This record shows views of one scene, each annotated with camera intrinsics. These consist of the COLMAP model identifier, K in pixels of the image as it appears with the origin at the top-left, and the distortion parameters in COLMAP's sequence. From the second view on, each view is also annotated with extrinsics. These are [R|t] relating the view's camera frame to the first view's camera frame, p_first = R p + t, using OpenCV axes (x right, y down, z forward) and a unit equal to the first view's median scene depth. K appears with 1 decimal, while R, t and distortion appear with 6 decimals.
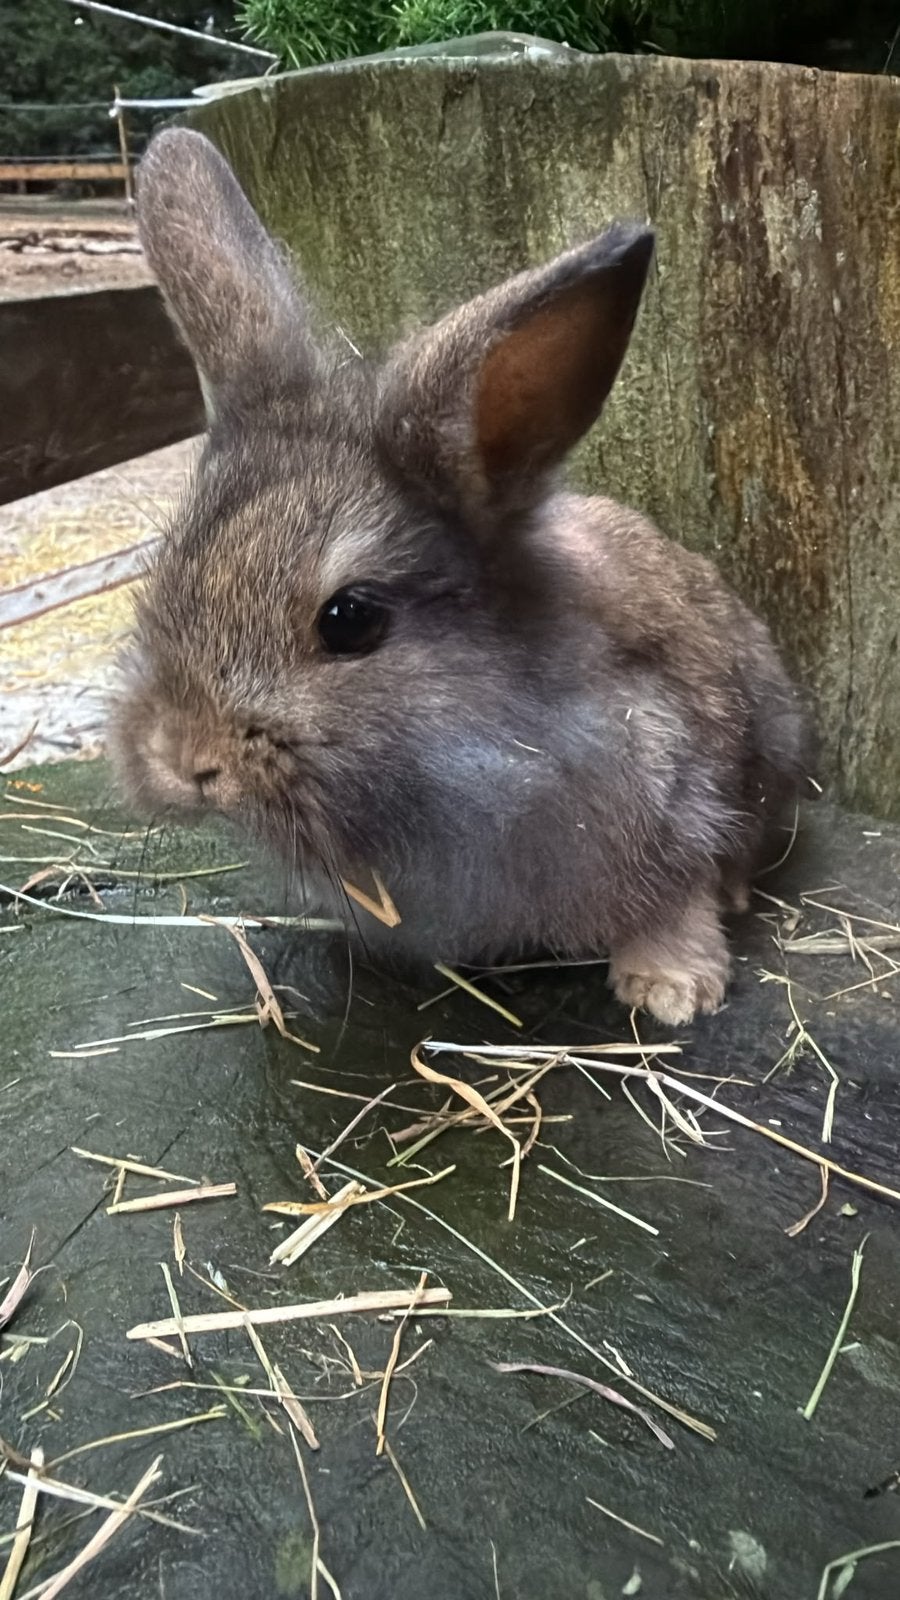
lens RADIAL K [[1127.0, 0, 458.4], [0, 1127.0, 803.7], [0, 0, 1]] dist [-0.013411, 0.015584]
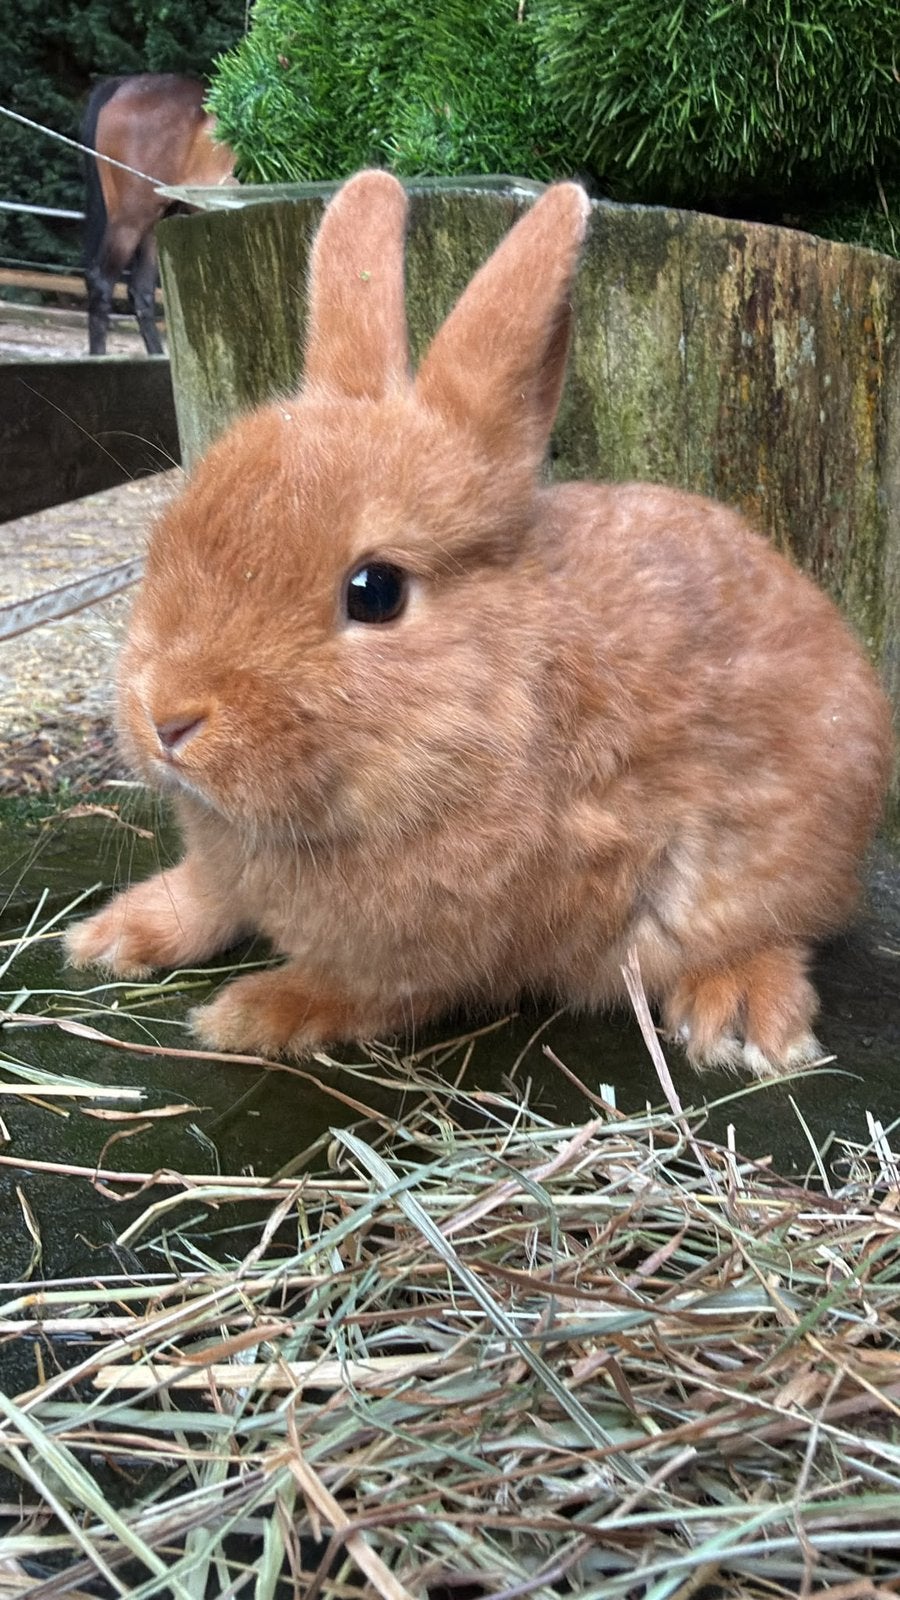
lens RADIAL K [[1189.6, 0, 445.2], [0, 1189.6, 834.8], [0, 0, 1]] dist [-0.031898, 0.024490]
pose [[0.974599, -0.005364, 0.223894, -0.370019], [0.025007, 0.996068, -0.084990, 0.123614], [-0.222557, 0.088430, 0.970901, -0.147434]]
